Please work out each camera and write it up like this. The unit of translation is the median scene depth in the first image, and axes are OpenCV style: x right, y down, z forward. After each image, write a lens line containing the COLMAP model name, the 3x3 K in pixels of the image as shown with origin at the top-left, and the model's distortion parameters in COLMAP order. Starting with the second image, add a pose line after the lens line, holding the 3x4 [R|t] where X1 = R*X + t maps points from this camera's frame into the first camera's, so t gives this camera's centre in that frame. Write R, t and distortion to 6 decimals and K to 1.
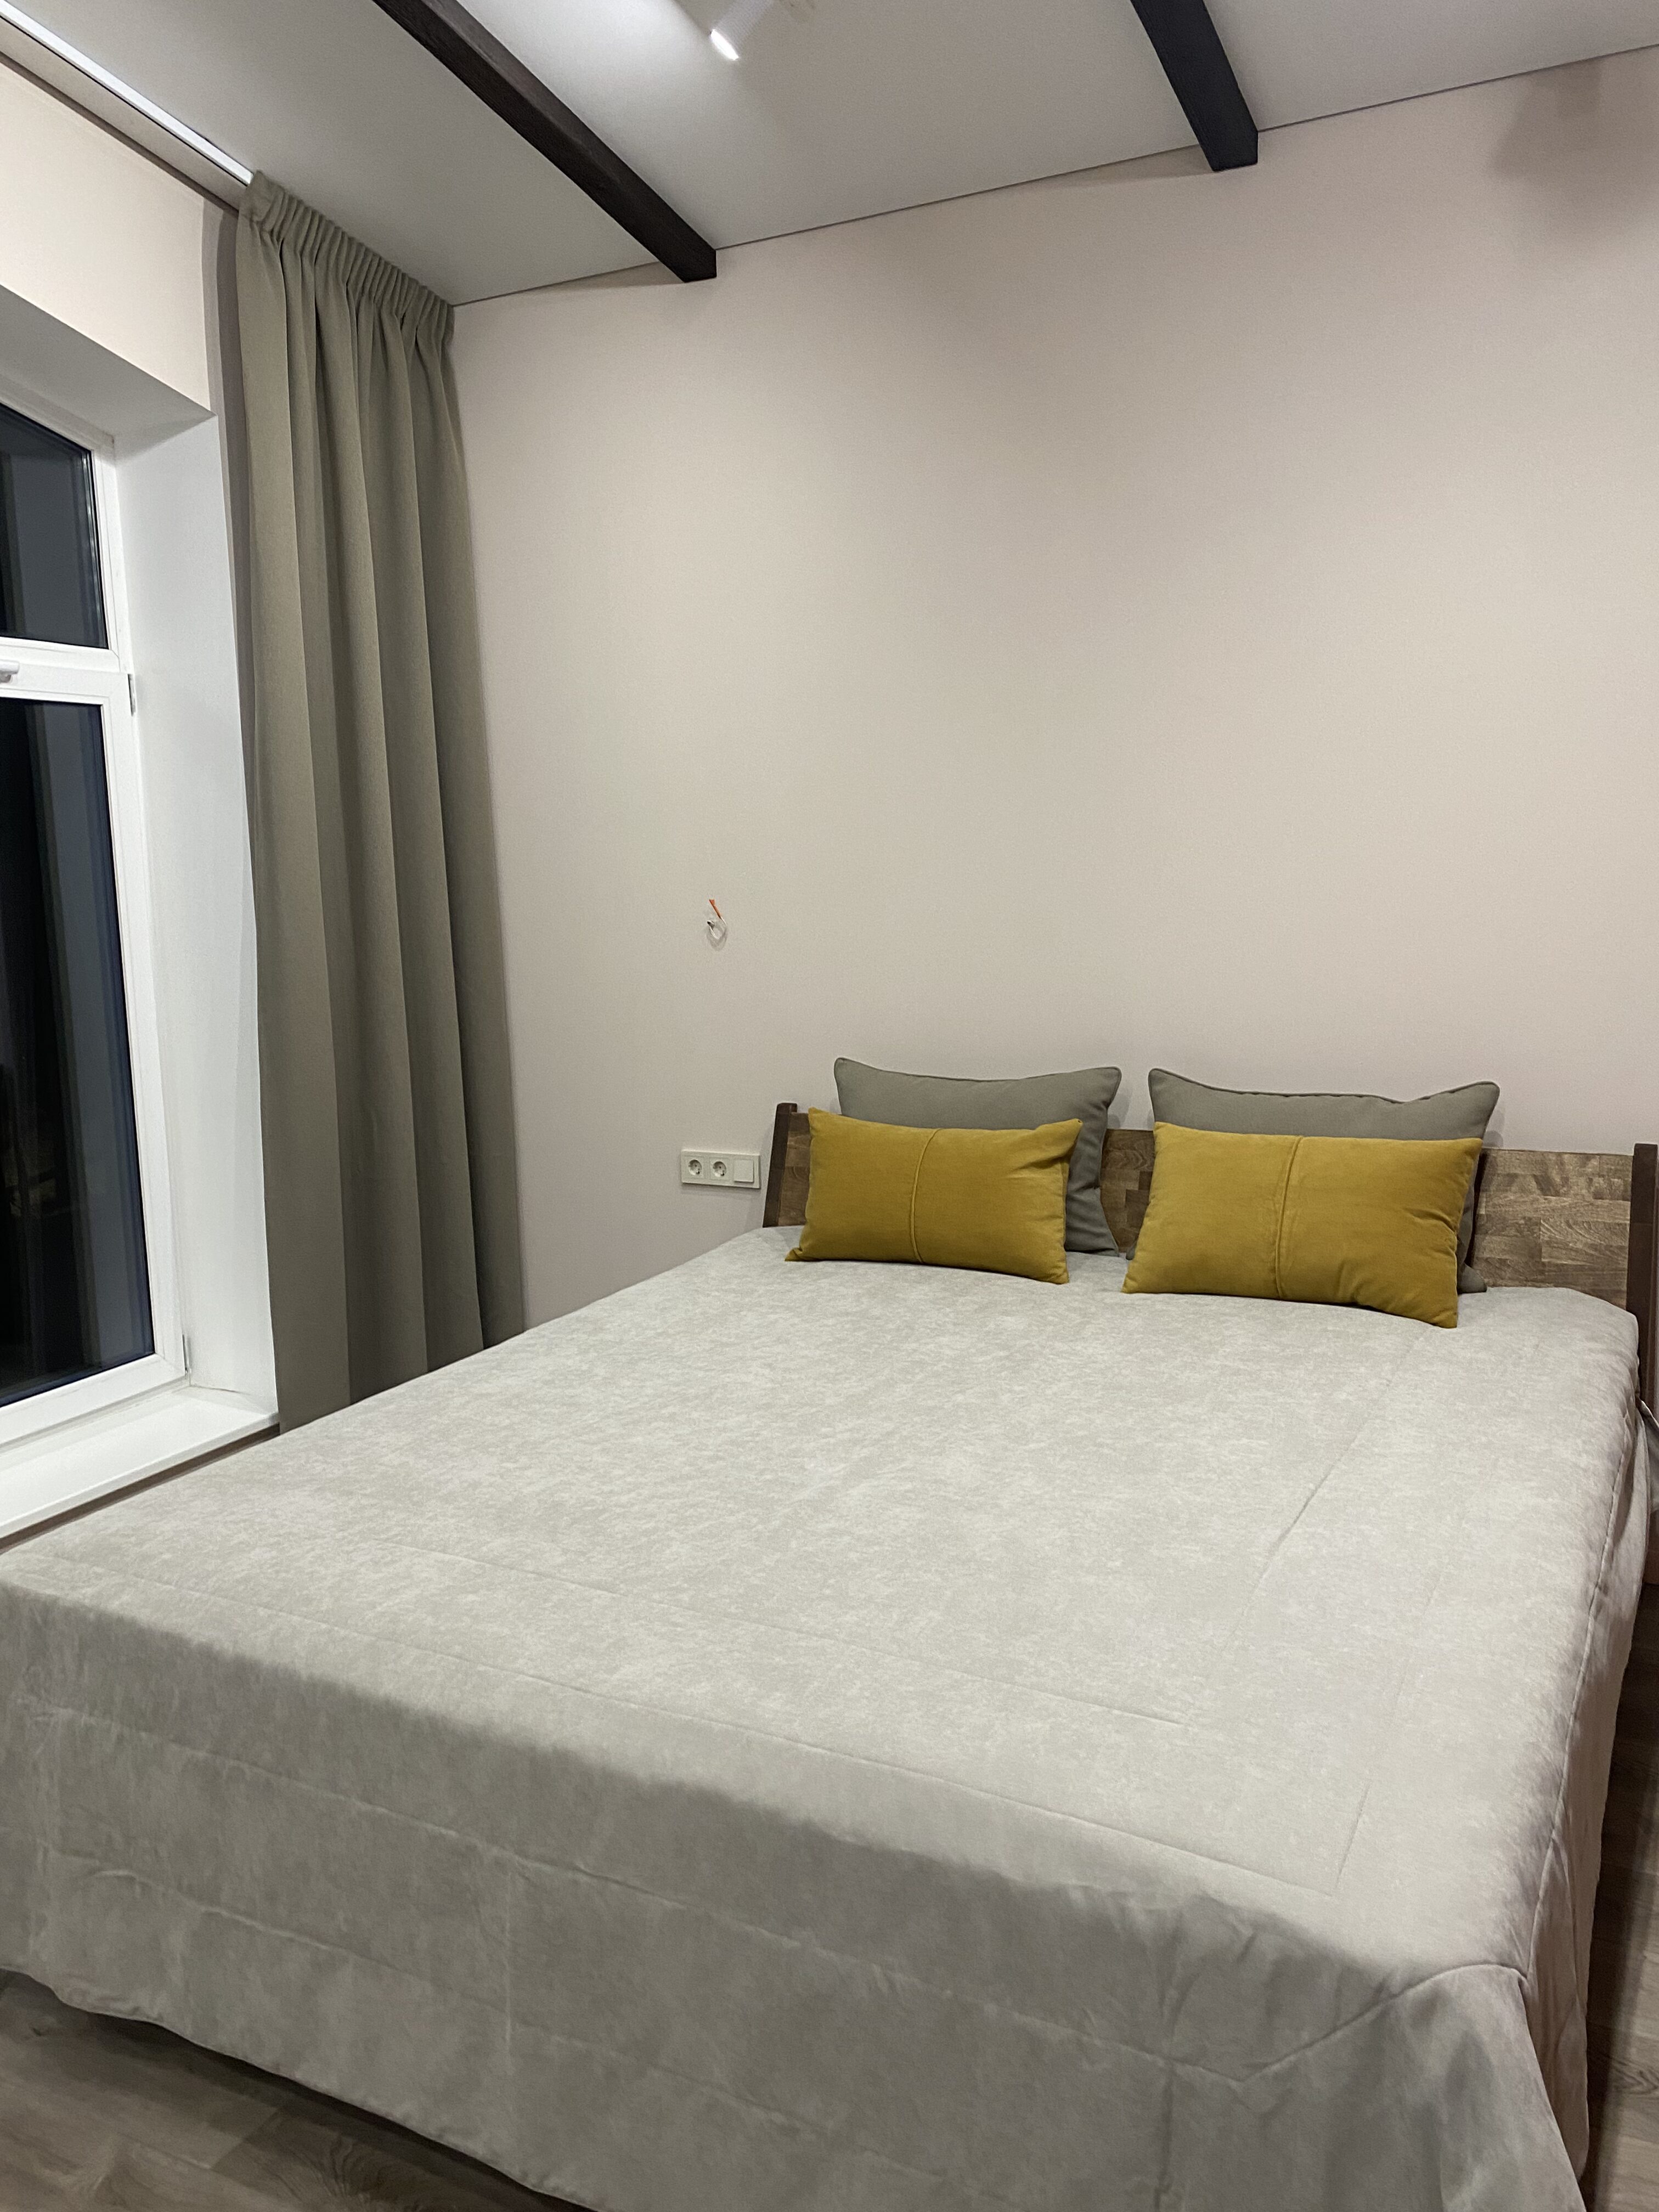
lens RADIAL K [[1679.6, 0, 865.3], [0, 1679.6, 1052.3], [0, 0, 1]] dist [0.036580, -0.029051]
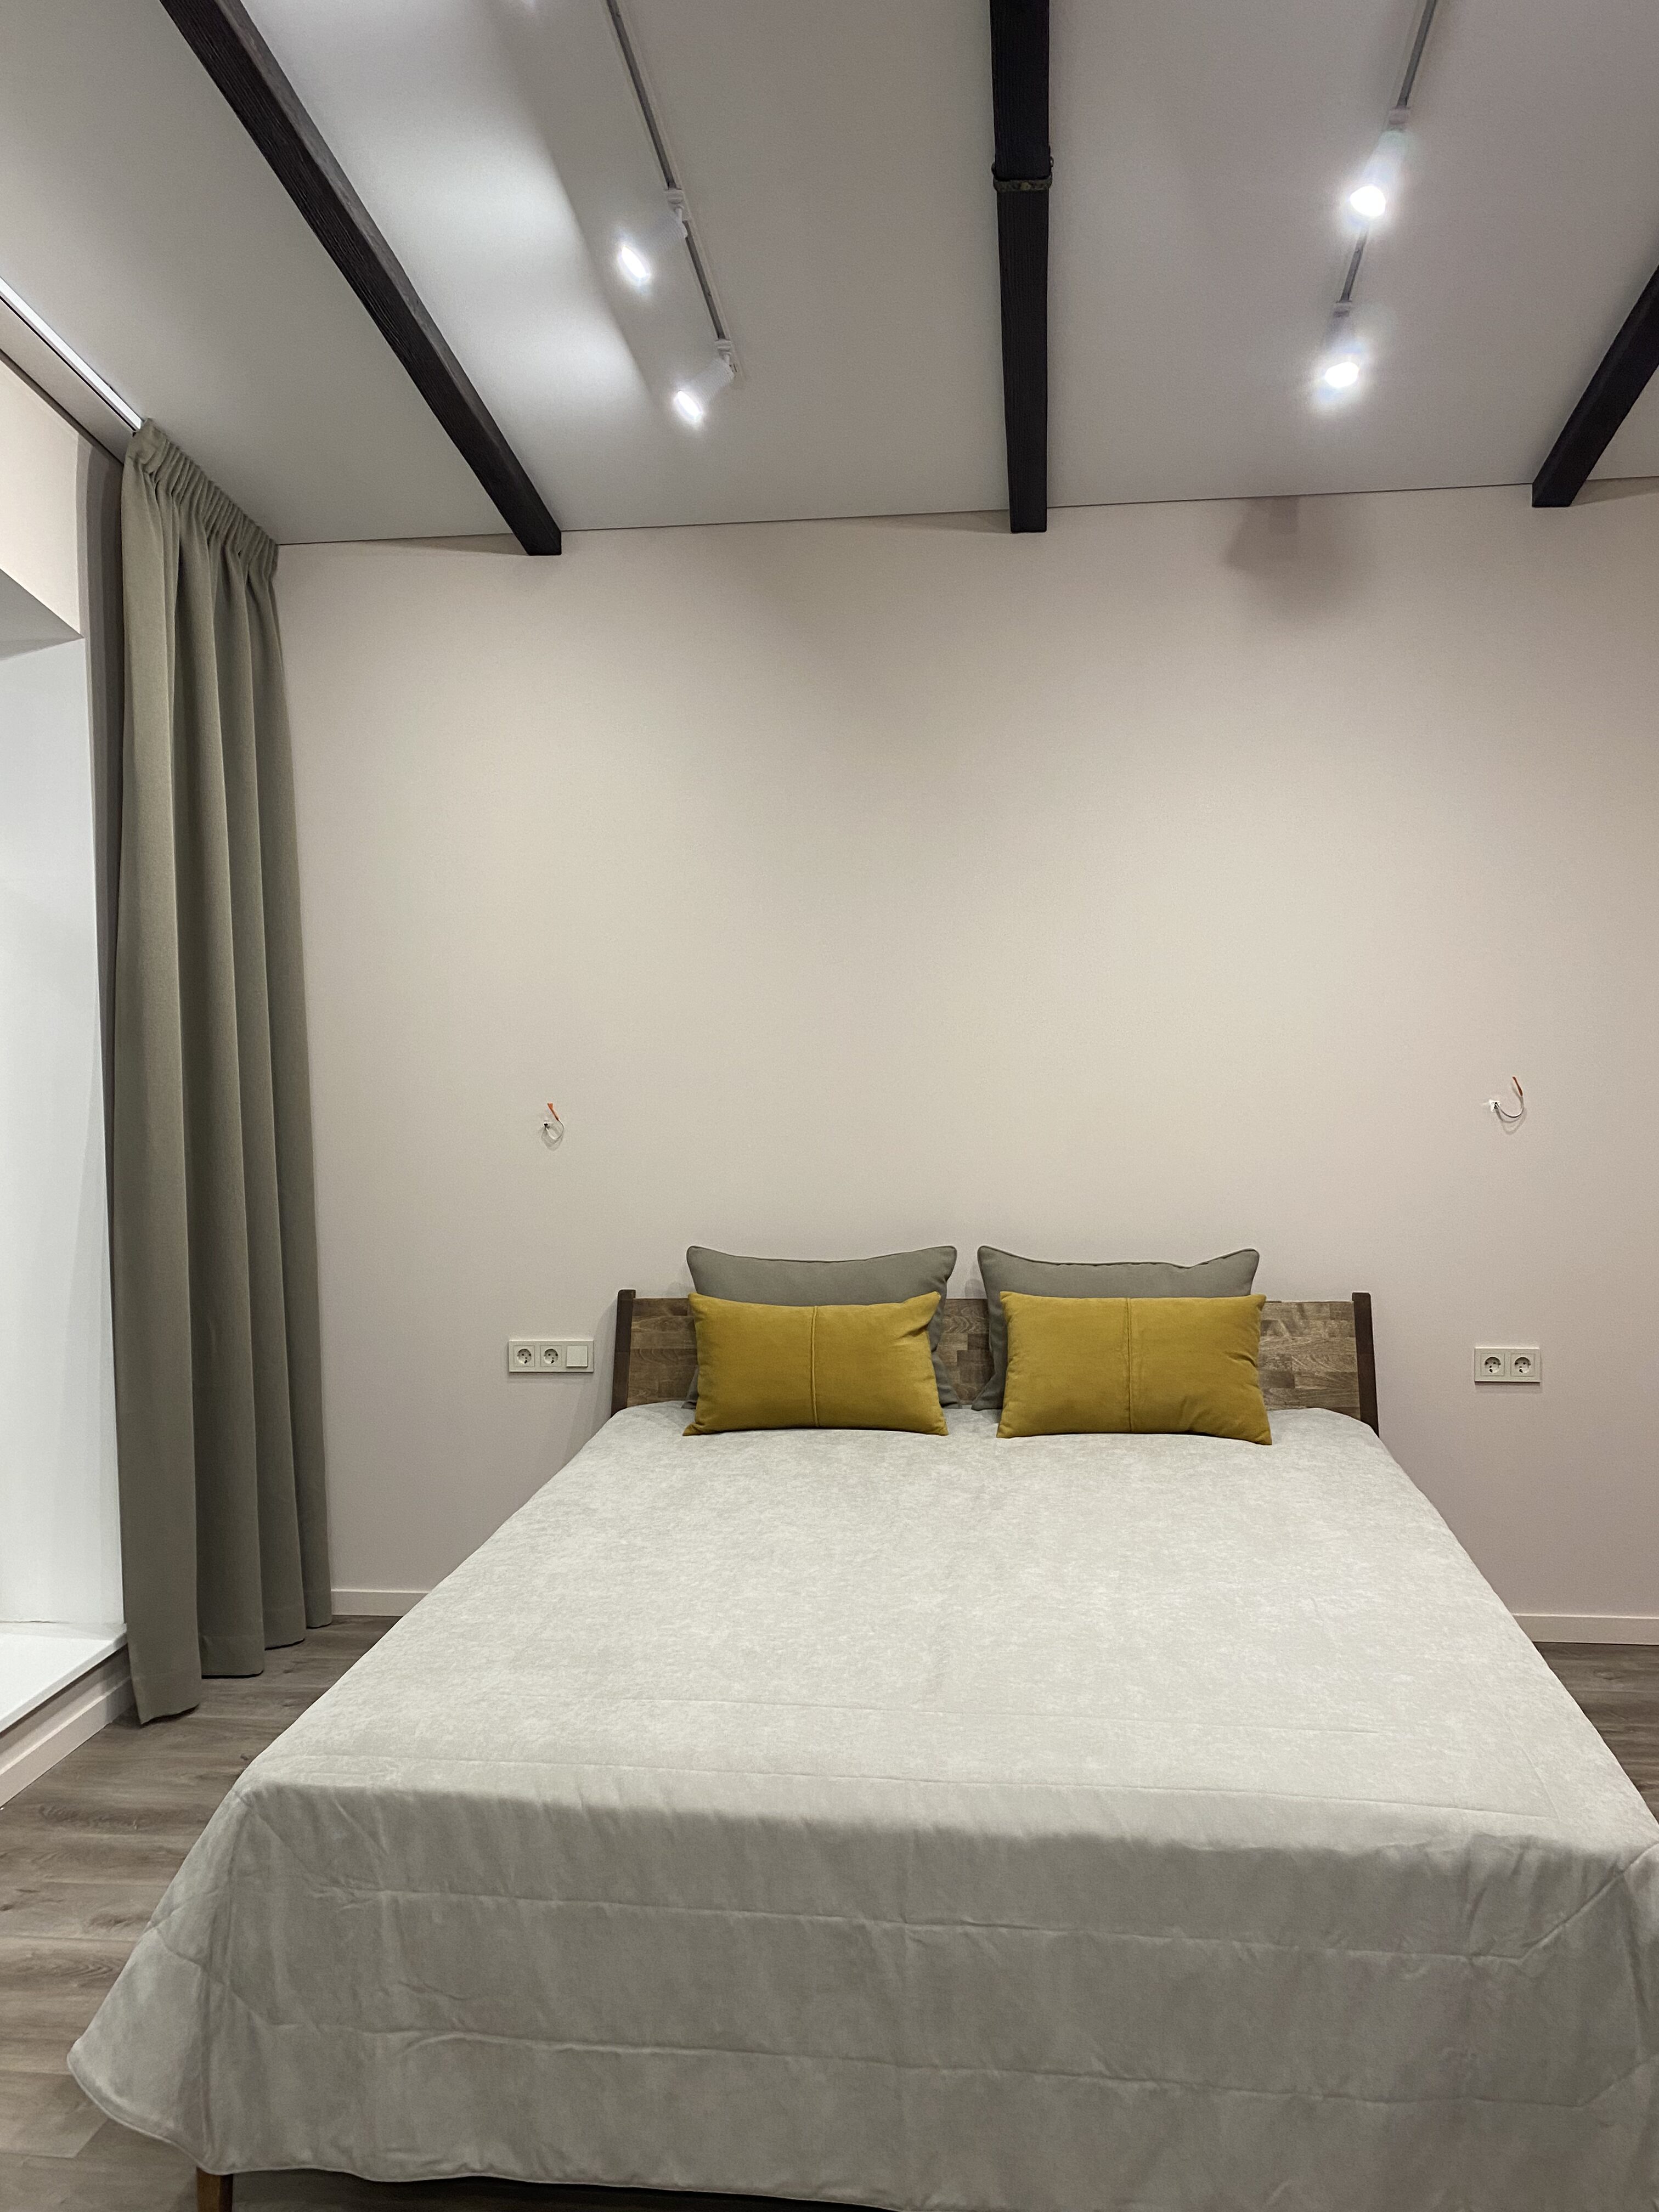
lens RADIAL K [[1679.6, 0, 865.3], [0, 1679.6, 1052.3], [0, 0, 1]] dist [0.036580, -0.029051]
pose [[0.938422, 0.001210, 0.345488, -0.345533], [0.032295, 0.995308, -0.091204, -0.023316], [-0.343977, 0.096745, 0.933981, -0.104693]]
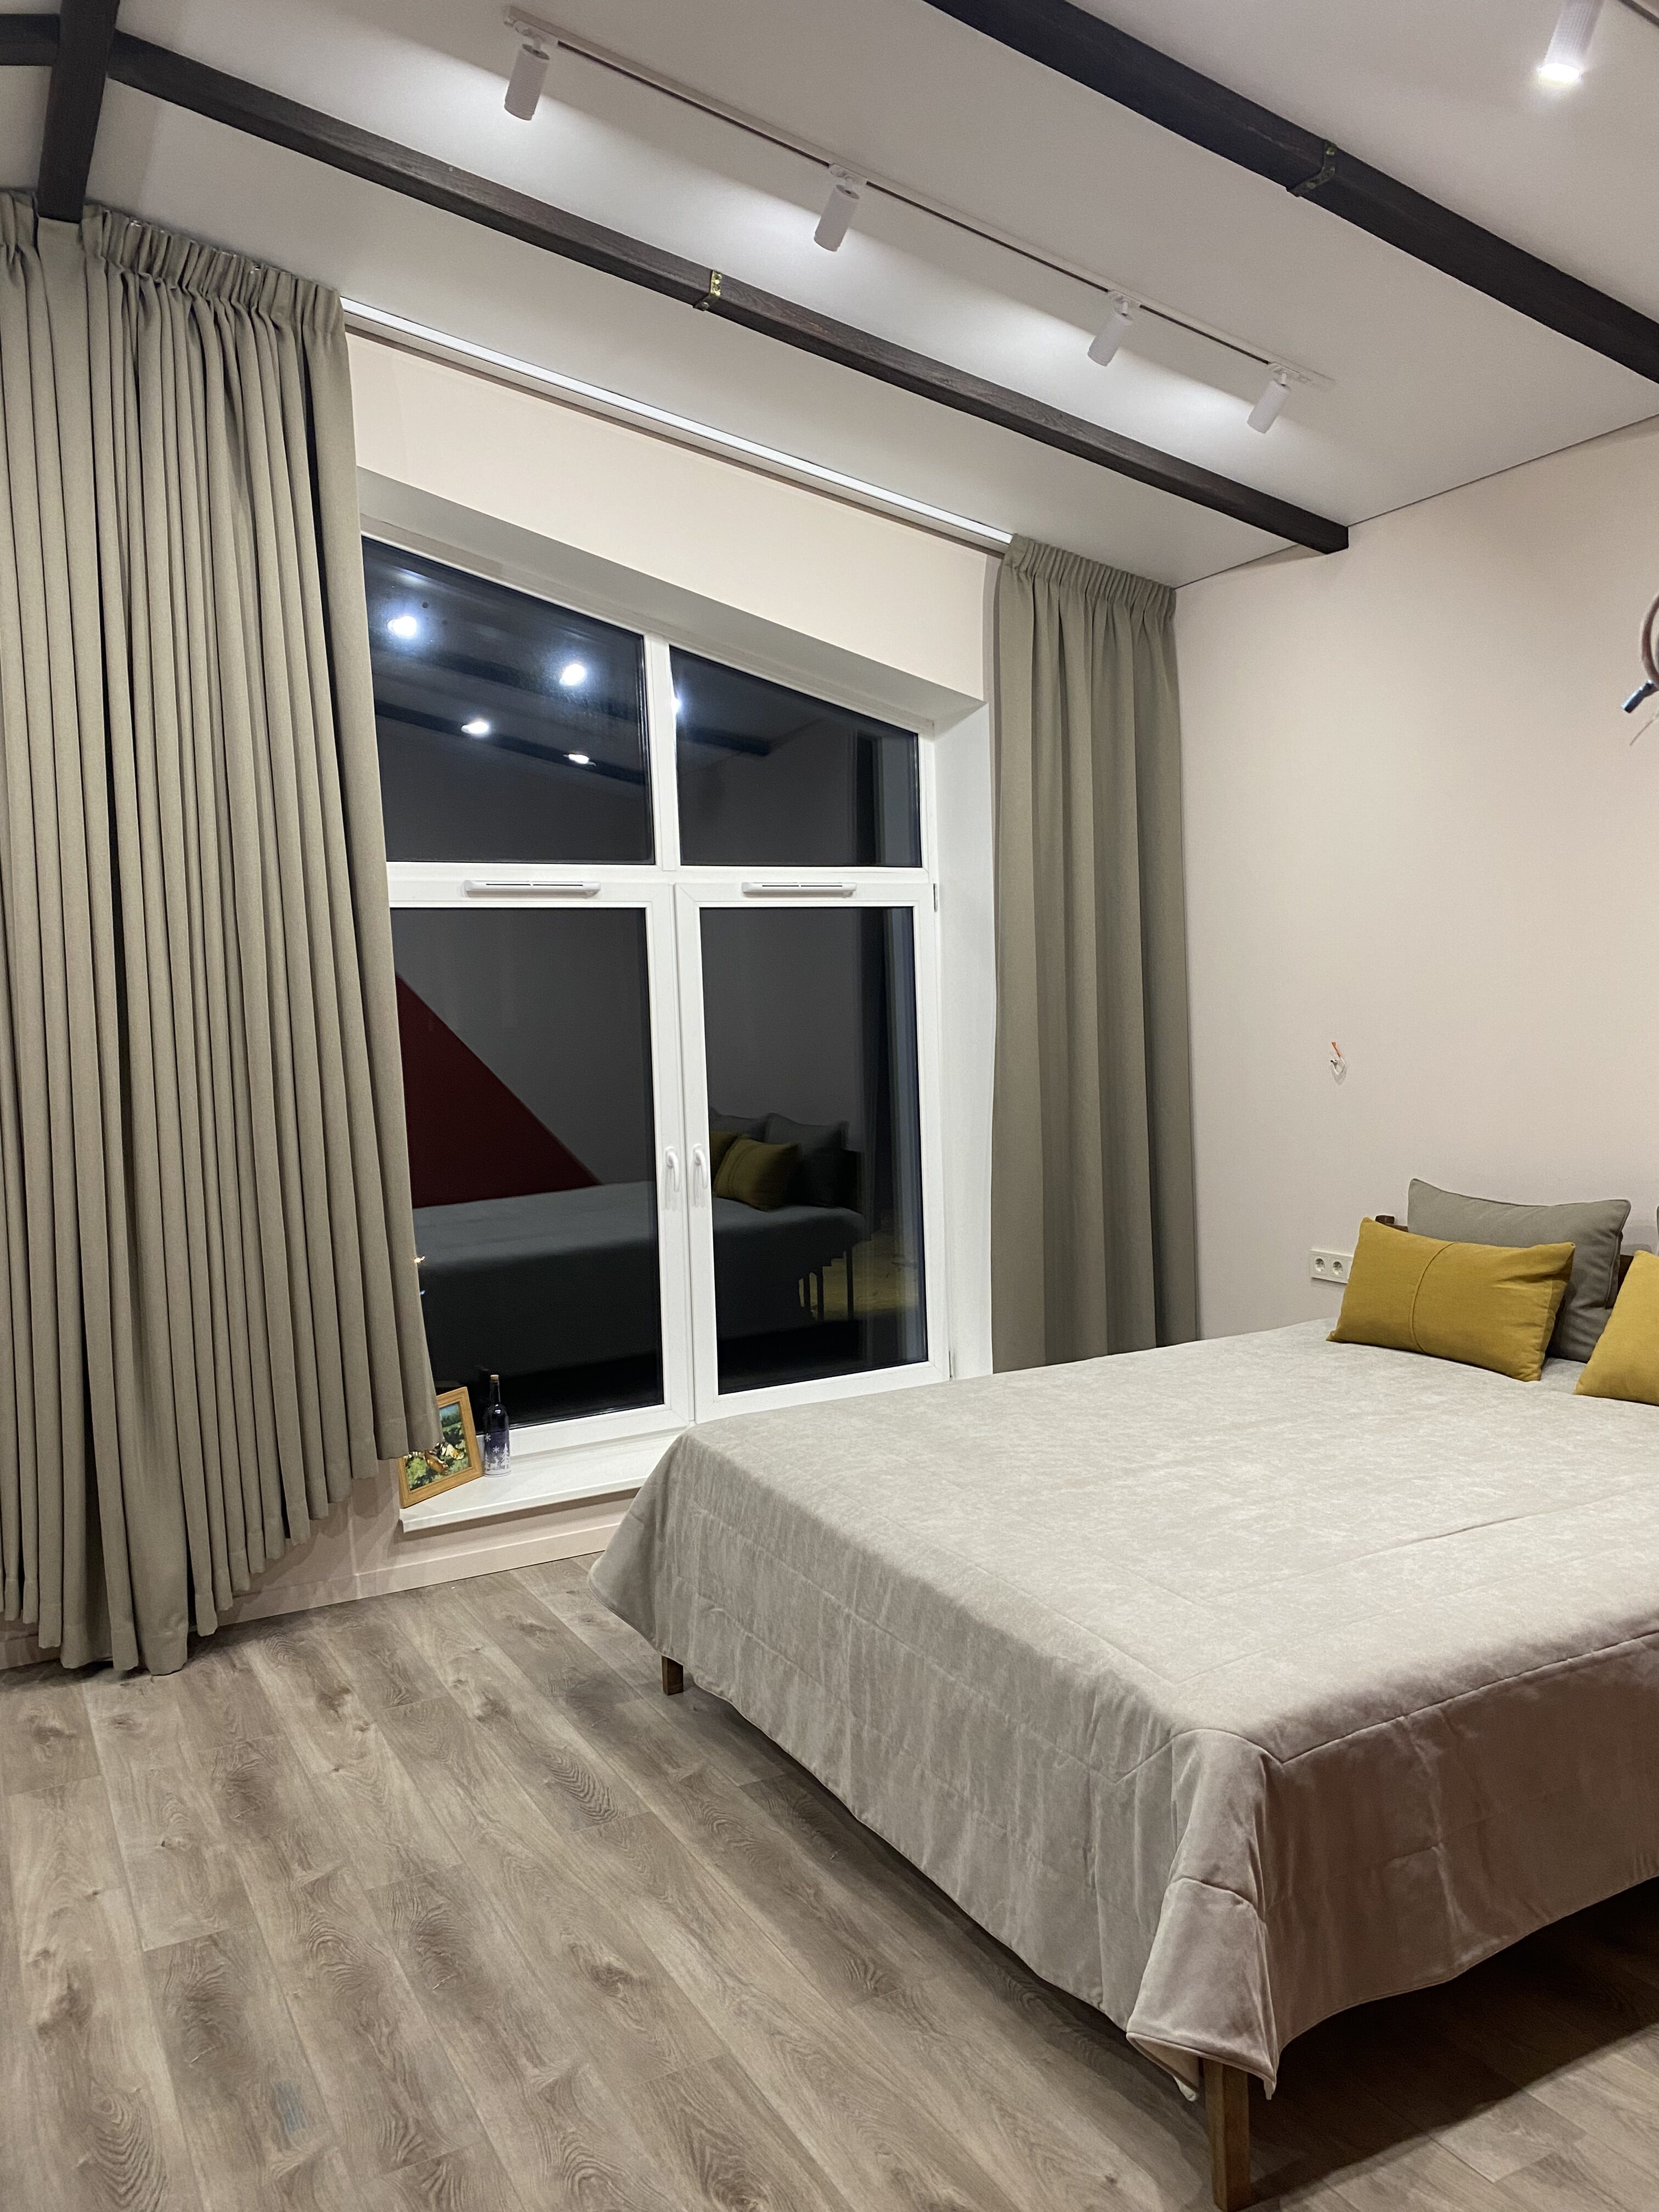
lens RADIAL K [[1657.4, 0, 886.0], [0, 1657.4, 1054.4], [0, 0, 1]] dist [0.194021, -0.476792]
pose [[0.828950, 0.016872, -0.559069, 0.401932], [-0.055909, 0.997038, -0.052808, -0.001056], [0.556522, 0.075032, 0.827438, -0.229875]]
